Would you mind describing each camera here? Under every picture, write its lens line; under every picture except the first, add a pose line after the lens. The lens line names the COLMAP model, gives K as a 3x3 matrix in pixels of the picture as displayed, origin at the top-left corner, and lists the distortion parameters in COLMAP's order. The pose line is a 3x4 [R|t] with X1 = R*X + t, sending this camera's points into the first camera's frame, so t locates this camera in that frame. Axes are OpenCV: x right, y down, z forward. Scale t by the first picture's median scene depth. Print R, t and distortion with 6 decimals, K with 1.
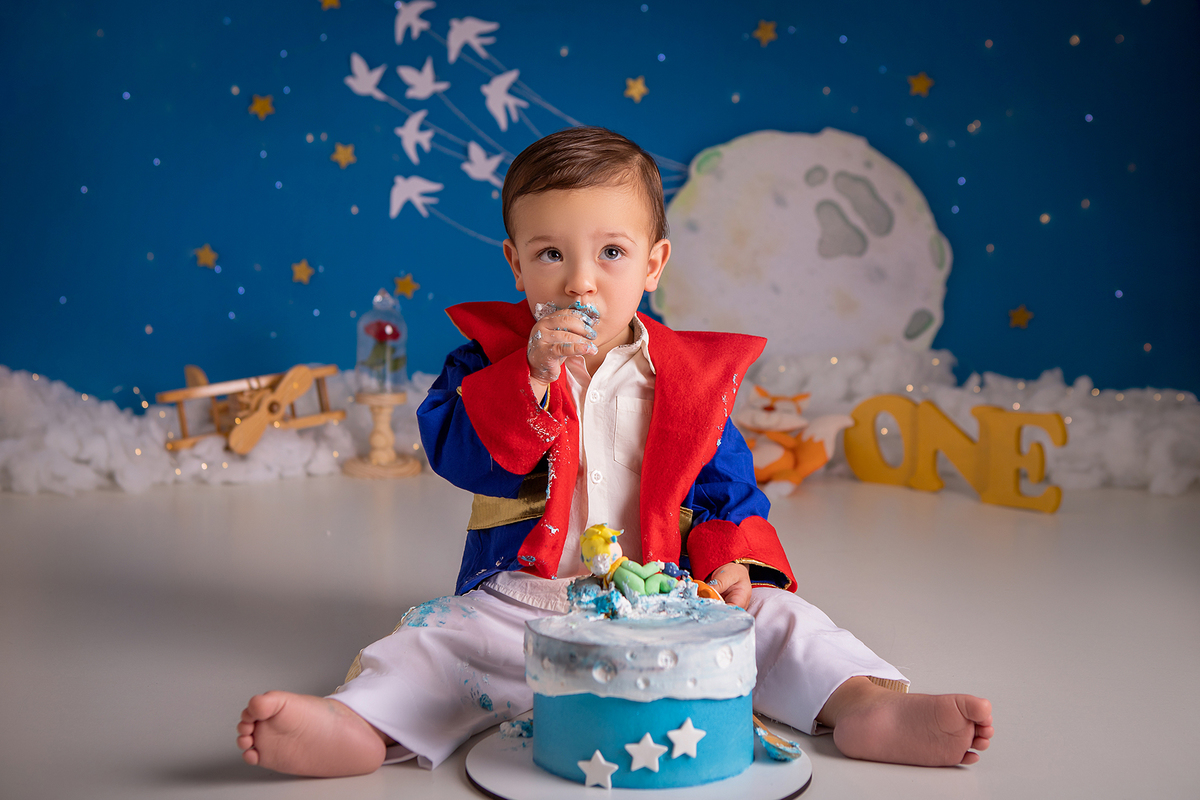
lens RADIAL K [[1607.8, 0, 621.5], [0, 1607.8, 398.7], [0, 0, 1]] dist [-0.007589, 0.030719]
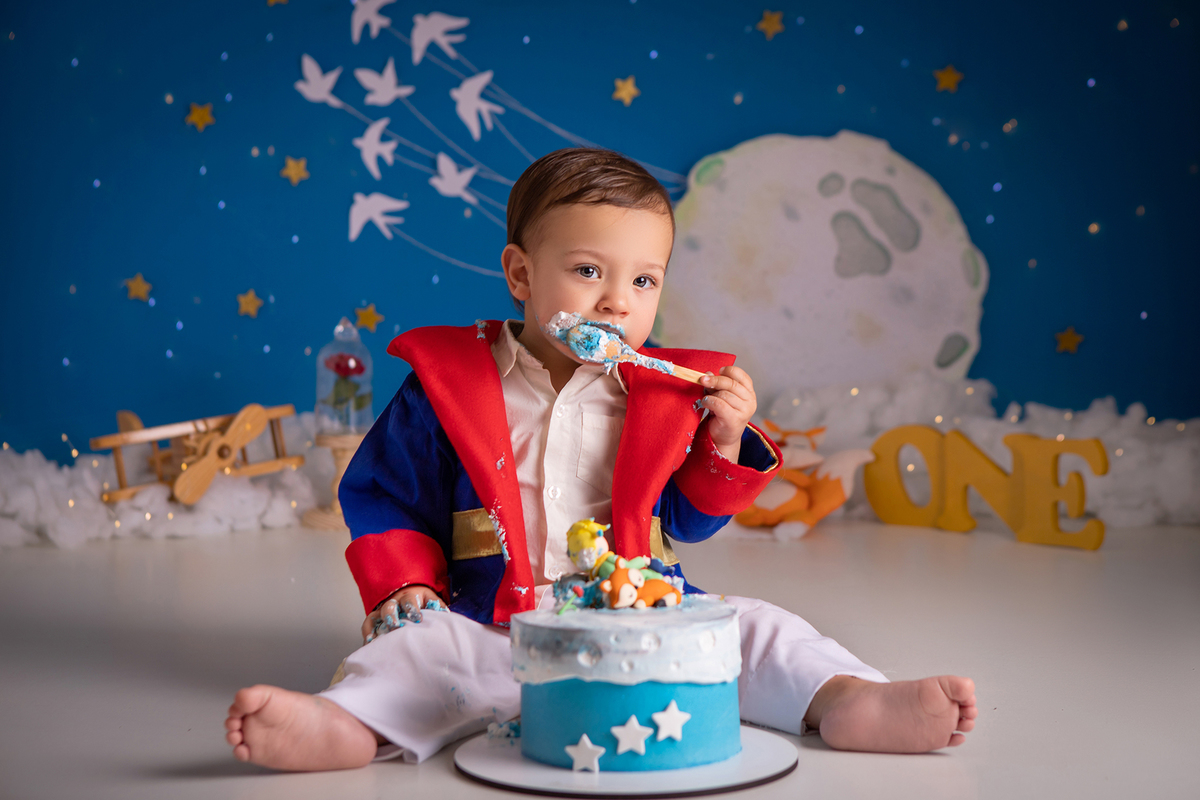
lens RADIAL K [[2030.1, 0, 632.9], [0, 2030.1, 403.1], [0, 0, 1]] dist [0.098763, 0.033511]
pose [[0.999831, -0.017960, 0.003985, 0.006166], [0.018099, 0.999111, -0.038084, 0.024820], [-0.003297, 0.038149, 0.999267, -0.127121]]
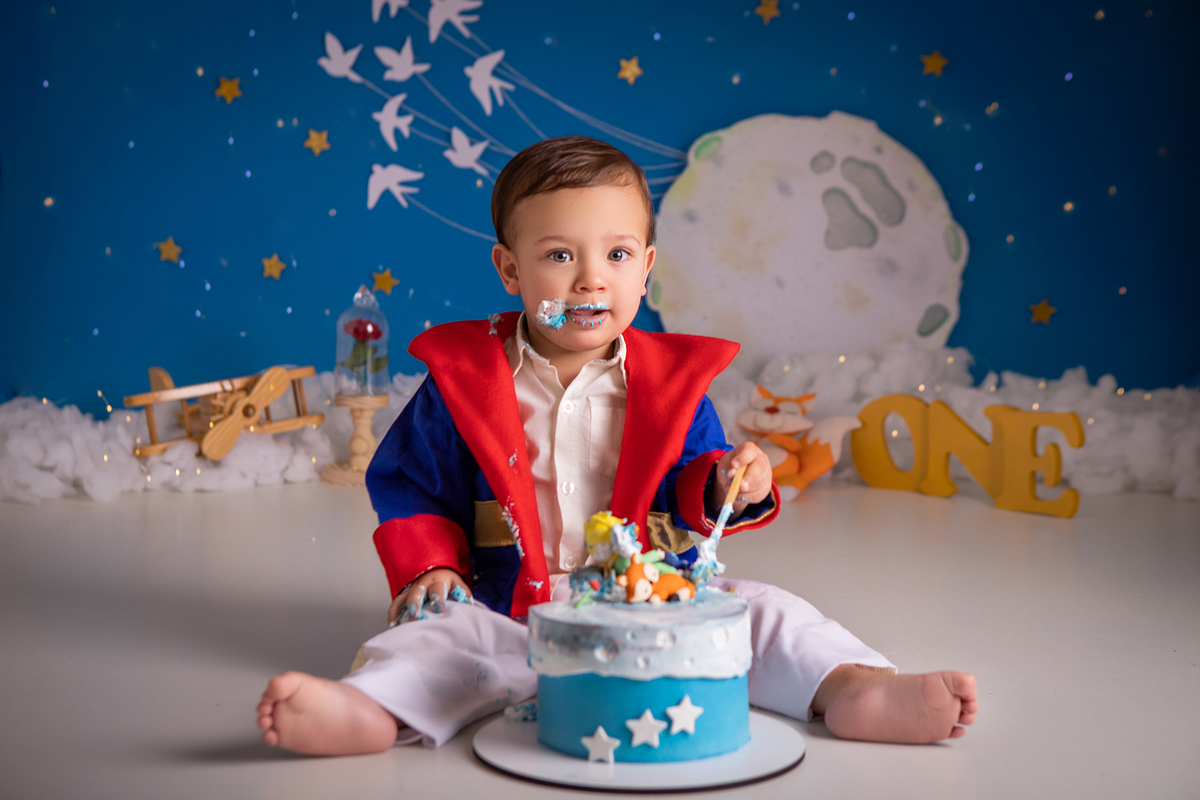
lens RADIAL K [[1858.8, 0, 617.2], [0, 1858.8, 395.6], [0, 0, 1]] dist [0.044003, 0.052624]
pose [[0.999987, -0.004098, 0.003151, -0.002848], [0.004118, 0.999973, -0.006166, 0.003973], [-0.003126, 0.006179, 0.999976, -0.093960]]
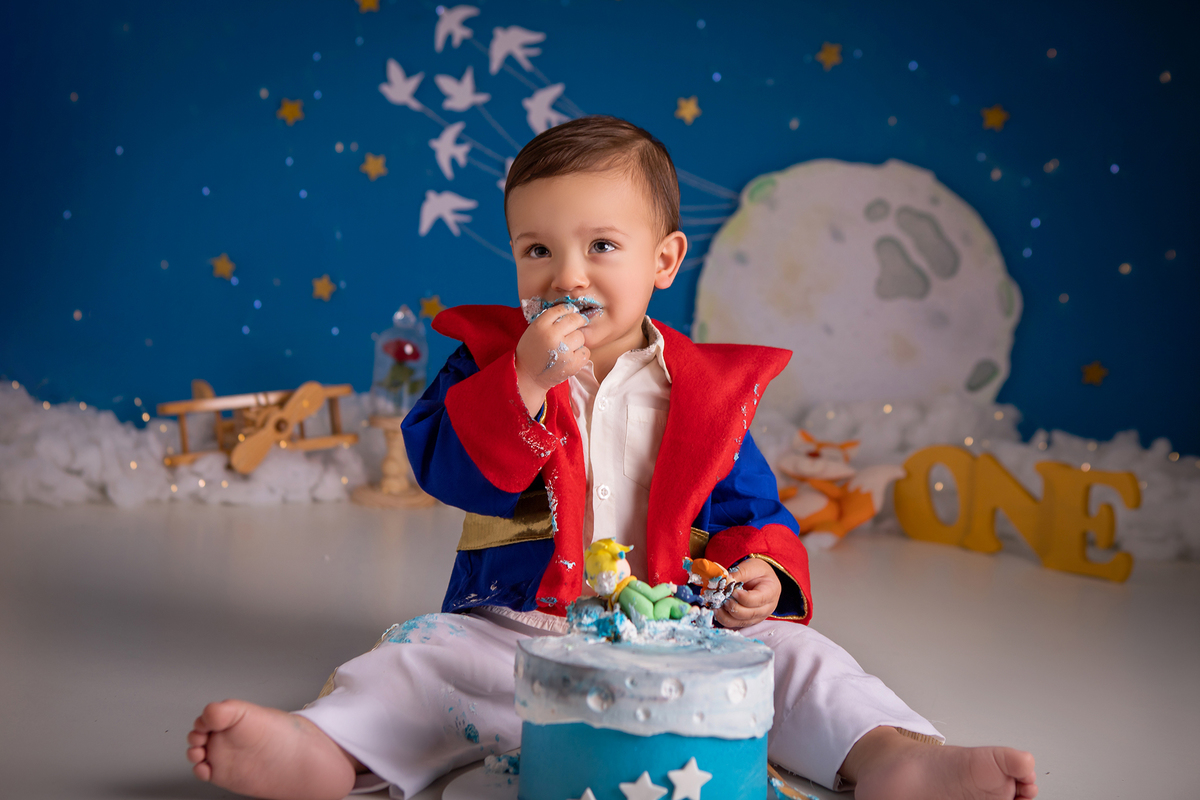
lens RADIAL K [[1694.9, 0, 597.8], [0, 1694.9, 381.3], [0, 0, 1]] dist [0.008532, 0.039249]
pose [[0.997845, 0.049076, -0.043559, 0.008481], [-0.051131, 0.997567, -0.047391, 0.016507], [0.041127, 0.049516, 0.997926, 0.023509]]
